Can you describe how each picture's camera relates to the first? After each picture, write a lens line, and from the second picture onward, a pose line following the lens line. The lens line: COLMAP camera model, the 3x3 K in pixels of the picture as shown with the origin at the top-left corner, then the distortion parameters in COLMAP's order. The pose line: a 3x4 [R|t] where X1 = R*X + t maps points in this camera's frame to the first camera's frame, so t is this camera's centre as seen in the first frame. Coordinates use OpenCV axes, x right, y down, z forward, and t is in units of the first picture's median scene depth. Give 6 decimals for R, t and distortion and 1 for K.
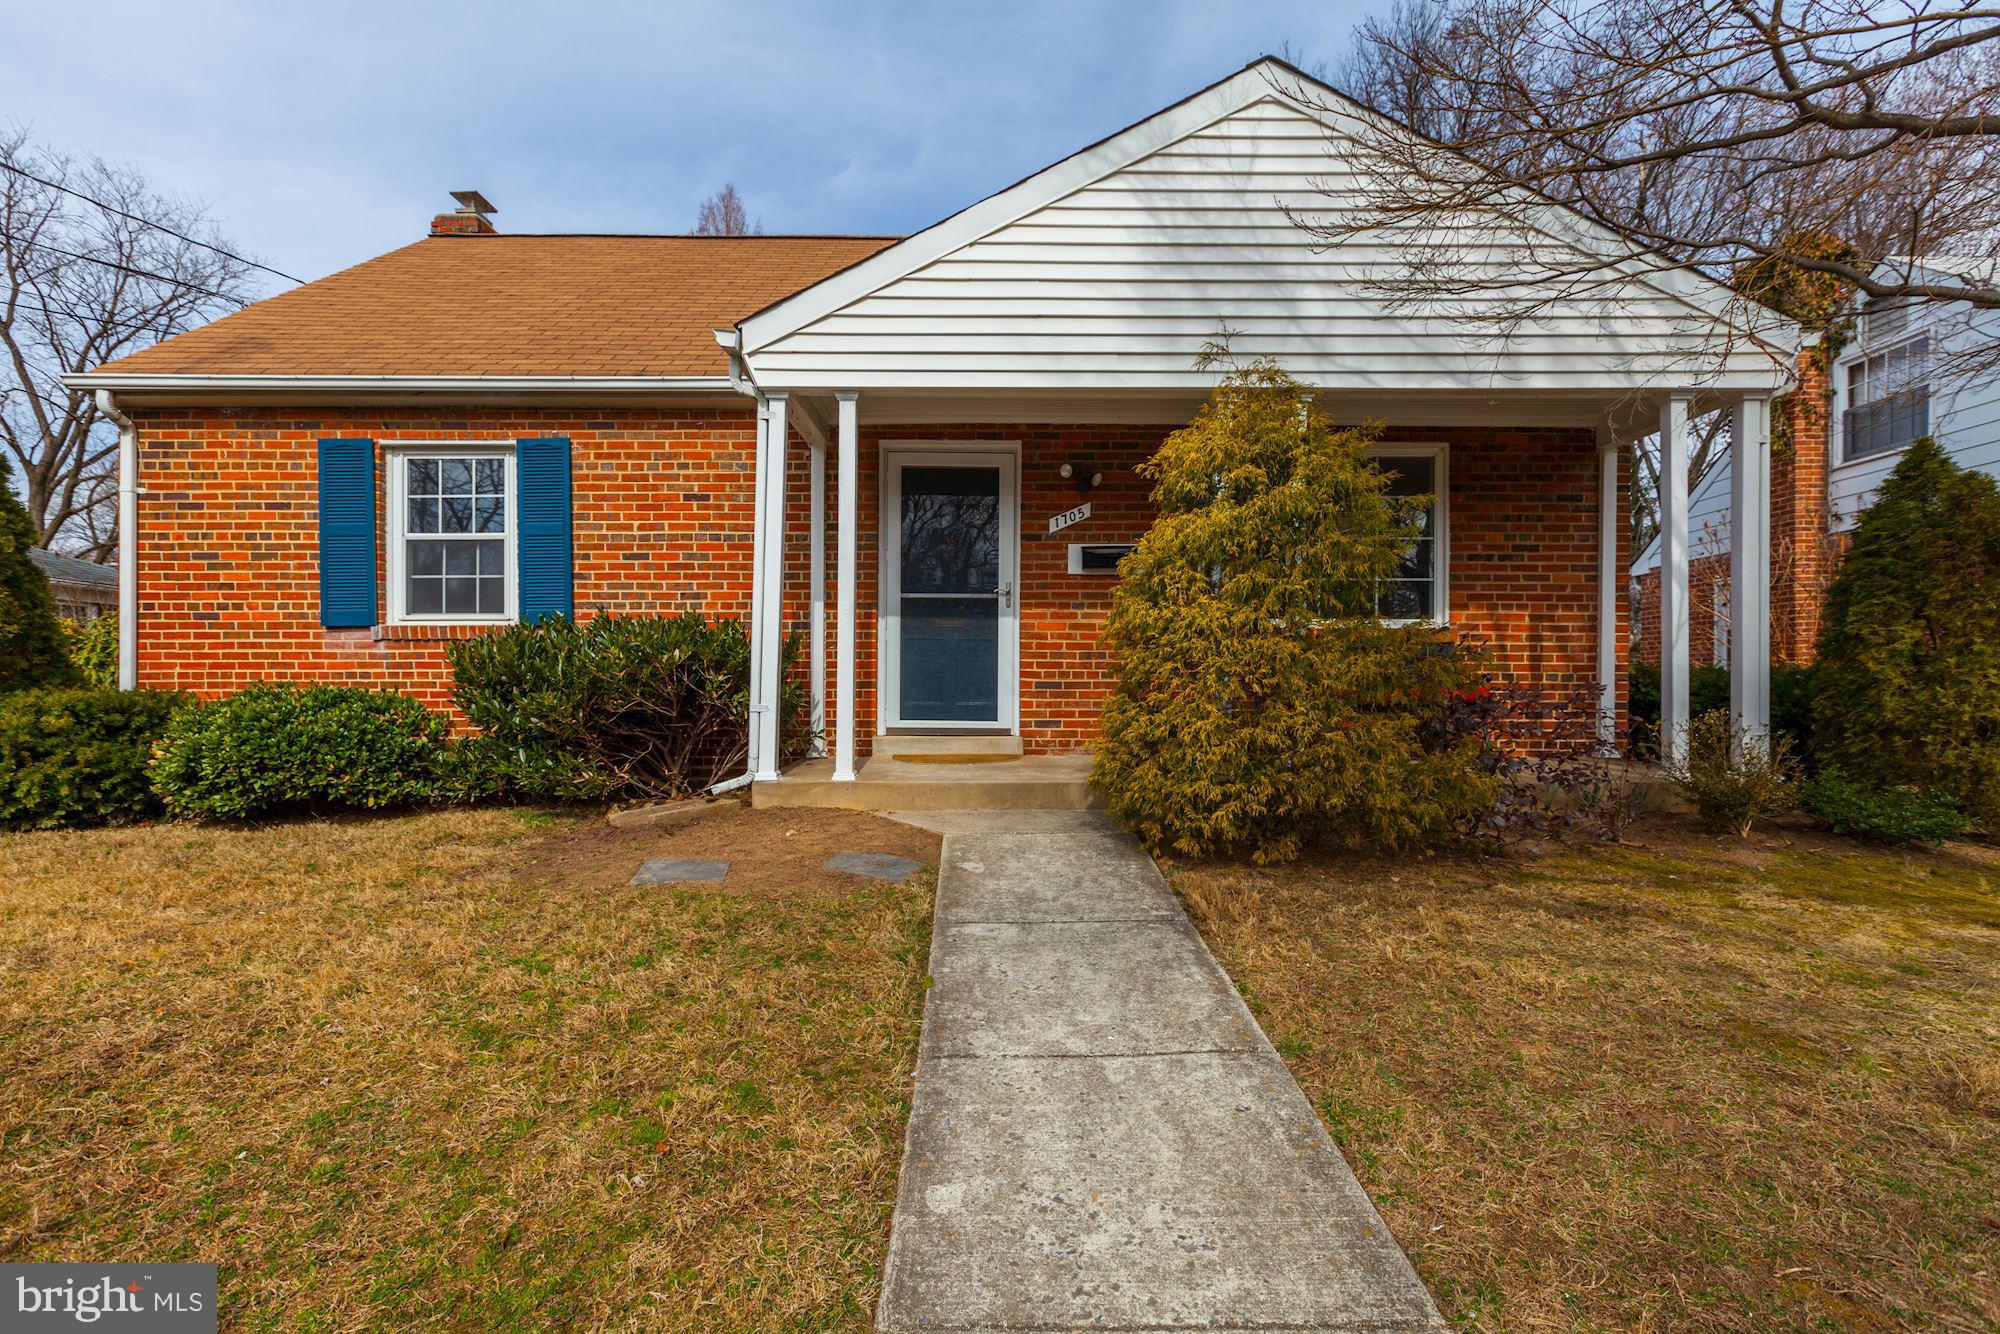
lens RADIAL K [[903.9, 0, 979.0], [0, 903.9, 683.2], [0, 0, 1]] dist [-0.005155, 0.000219]
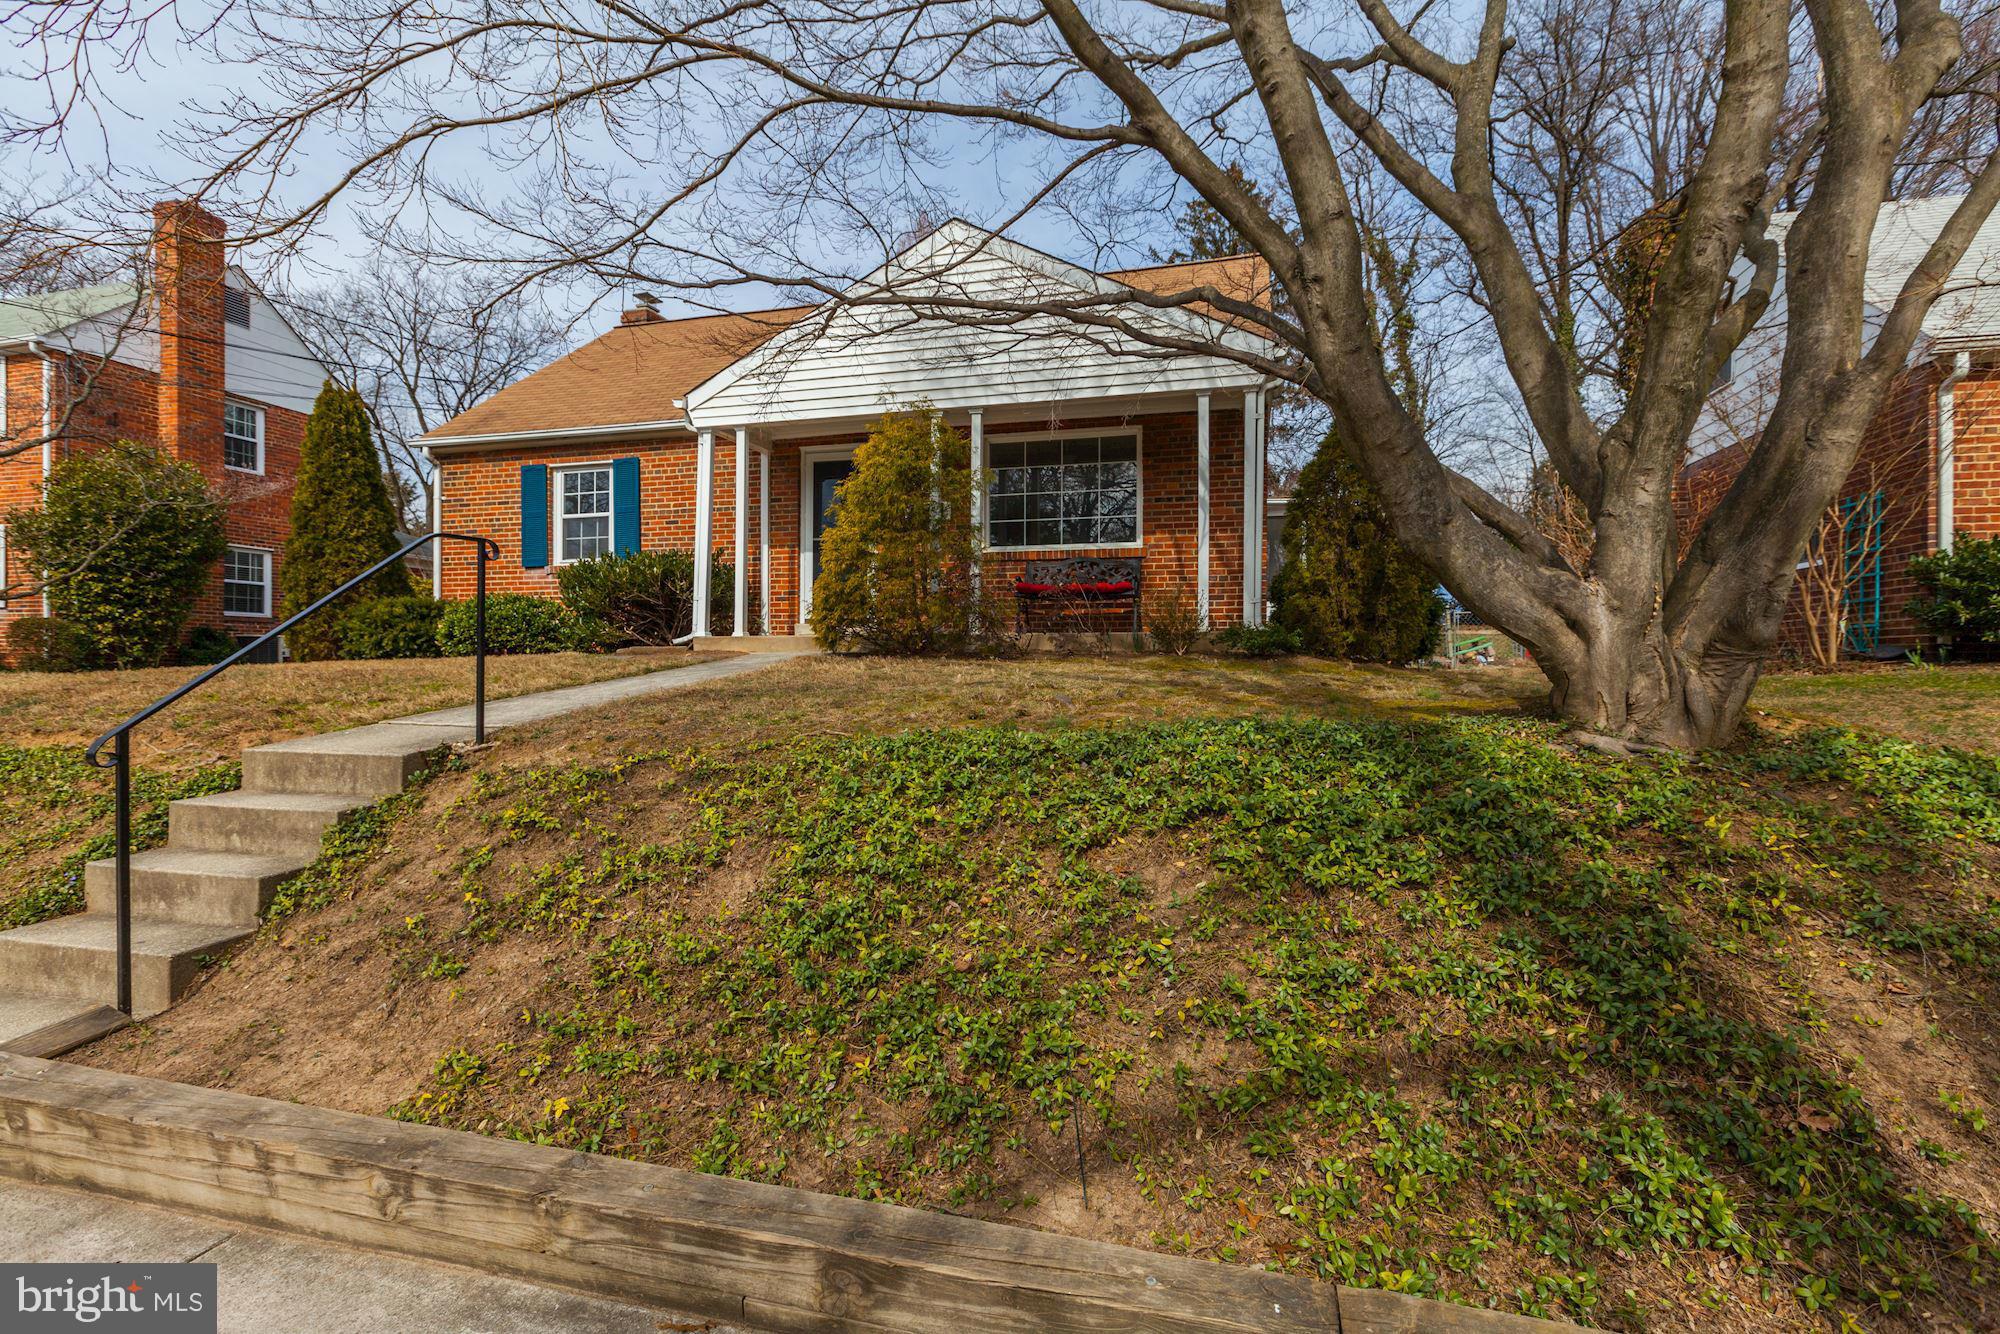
lens RADIAL K [[915.1, 0, 1007.6], [0, 915.1, 646.3], [0, 0, 1]] dist [-0.027836, 0.014691]
pose [[0.967525, -0.005918, -0.252708, 0.802938], [0.001455, 0.999840, -0.017843, 0.153271], [0.252773, 0.016896, 0.967378, -0.622425]]
